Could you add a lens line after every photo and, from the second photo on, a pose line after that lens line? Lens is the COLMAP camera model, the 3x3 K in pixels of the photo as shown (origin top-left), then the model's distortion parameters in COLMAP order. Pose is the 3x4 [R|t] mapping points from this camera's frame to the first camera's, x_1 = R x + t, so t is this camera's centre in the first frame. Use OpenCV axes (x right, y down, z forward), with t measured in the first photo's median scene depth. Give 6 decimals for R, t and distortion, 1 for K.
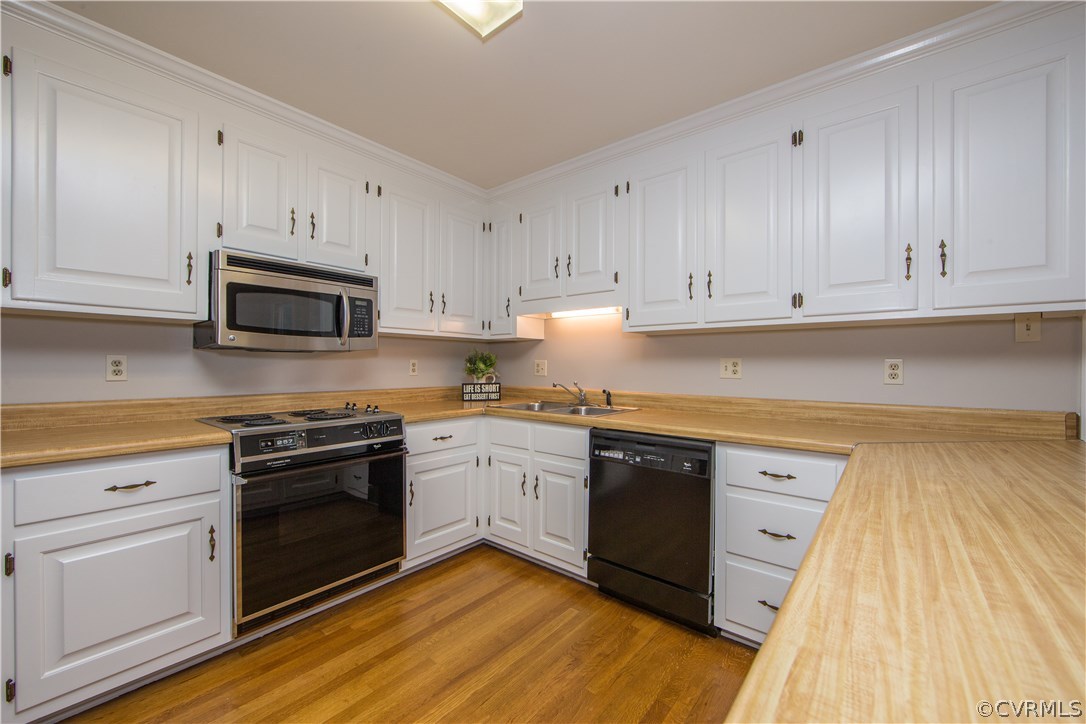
lens RADIAL K [[435.9, 0, 543.0], [0, 435.9, 362.0], [0, 0, 1]] dist [-0.000735, -0.000134]
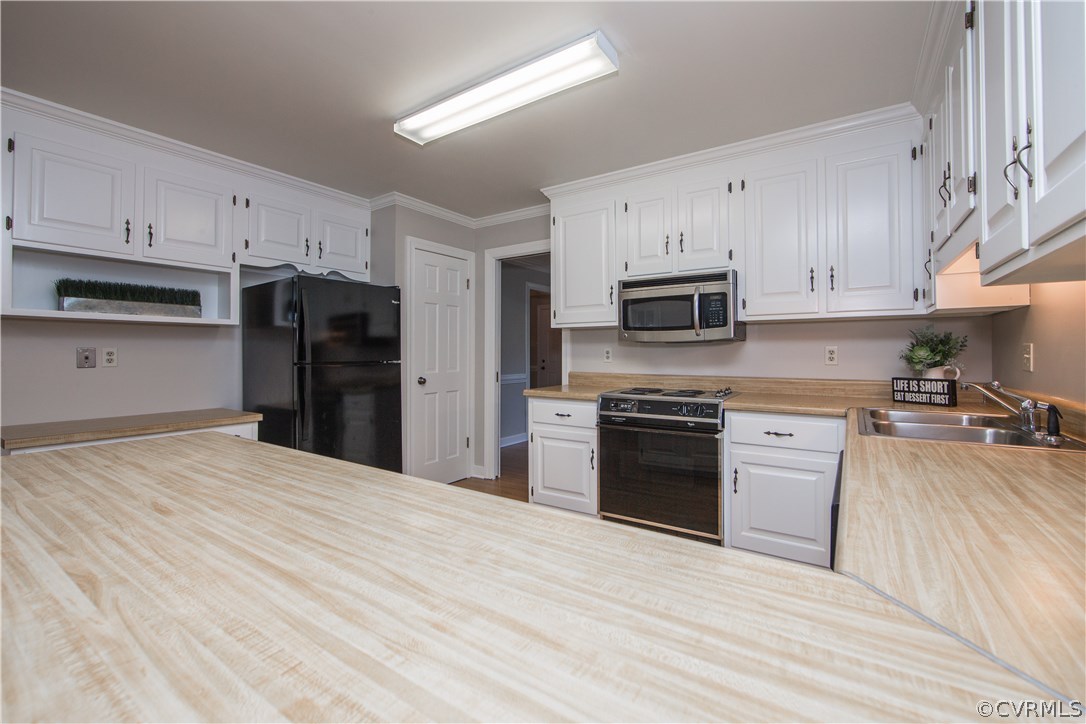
lens RADIAL K [[451.3, 0, 552.9], [0, 451.3, 346.2], [0, 0, 1]] dist [-0.001877, -0.000179]
pose [[0.108791, -0.017346, -0.993913, 0.706176], [0.009705, 0.999819, -0.016387, 0.004853], [0.994017, -0.007863, 0.108940, 0.479262]]
